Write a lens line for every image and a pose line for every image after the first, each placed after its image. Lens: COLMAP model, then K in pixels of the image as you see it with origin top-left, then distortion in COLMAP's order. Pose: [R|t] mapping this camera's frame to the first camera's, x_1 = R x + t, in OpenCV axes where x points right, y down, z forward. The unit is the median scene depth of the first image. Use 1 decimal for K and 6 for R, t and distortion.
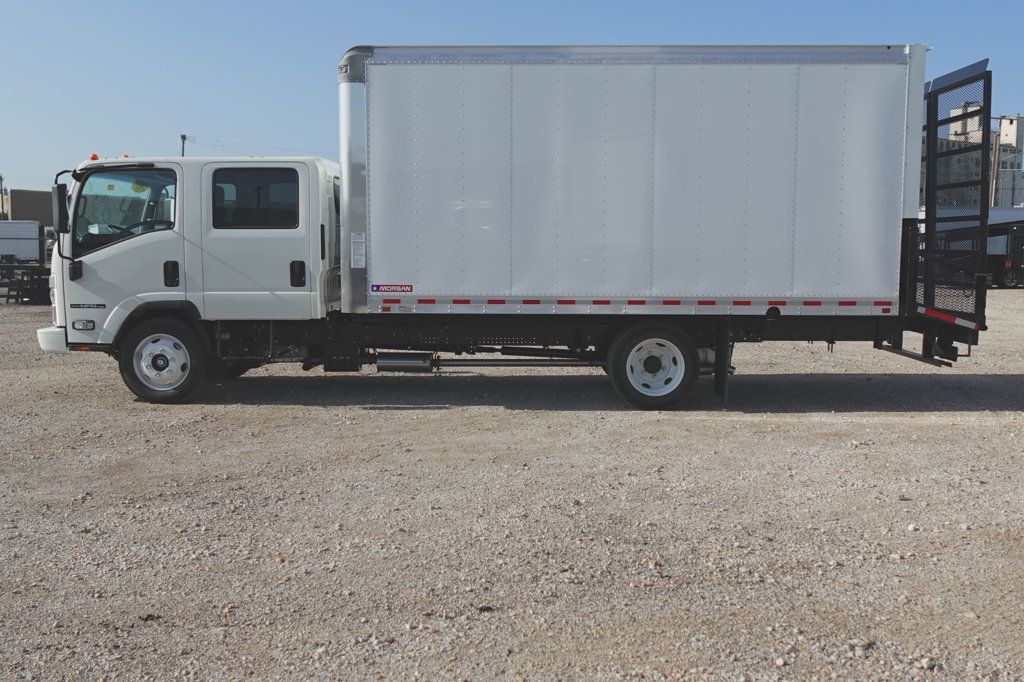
lens RADIAL K [[946.0, 0, 512.0], [0, 946.0, 341.0], [0, 0, 1]] dist [-0.012828, 0.017552]
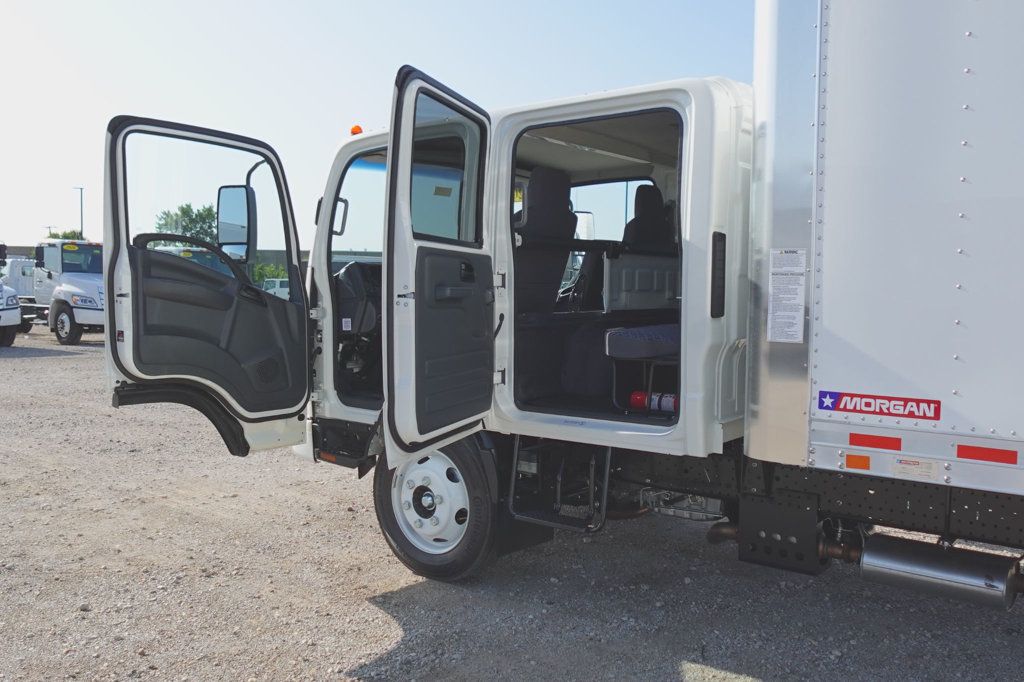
lens RADIAL K [[869.9, 0, 512.0], [0, 869.9, 341.0], [0, 0, 1]] dist [-0.007285, 0.008026]
pose [[0.789988, 0.040204, -0.611802, -0.036912], [-0.060602, 0.998082, -0.012664, -0.064794], [0.610120, 0.047081, 0.790909, 0.641433]]
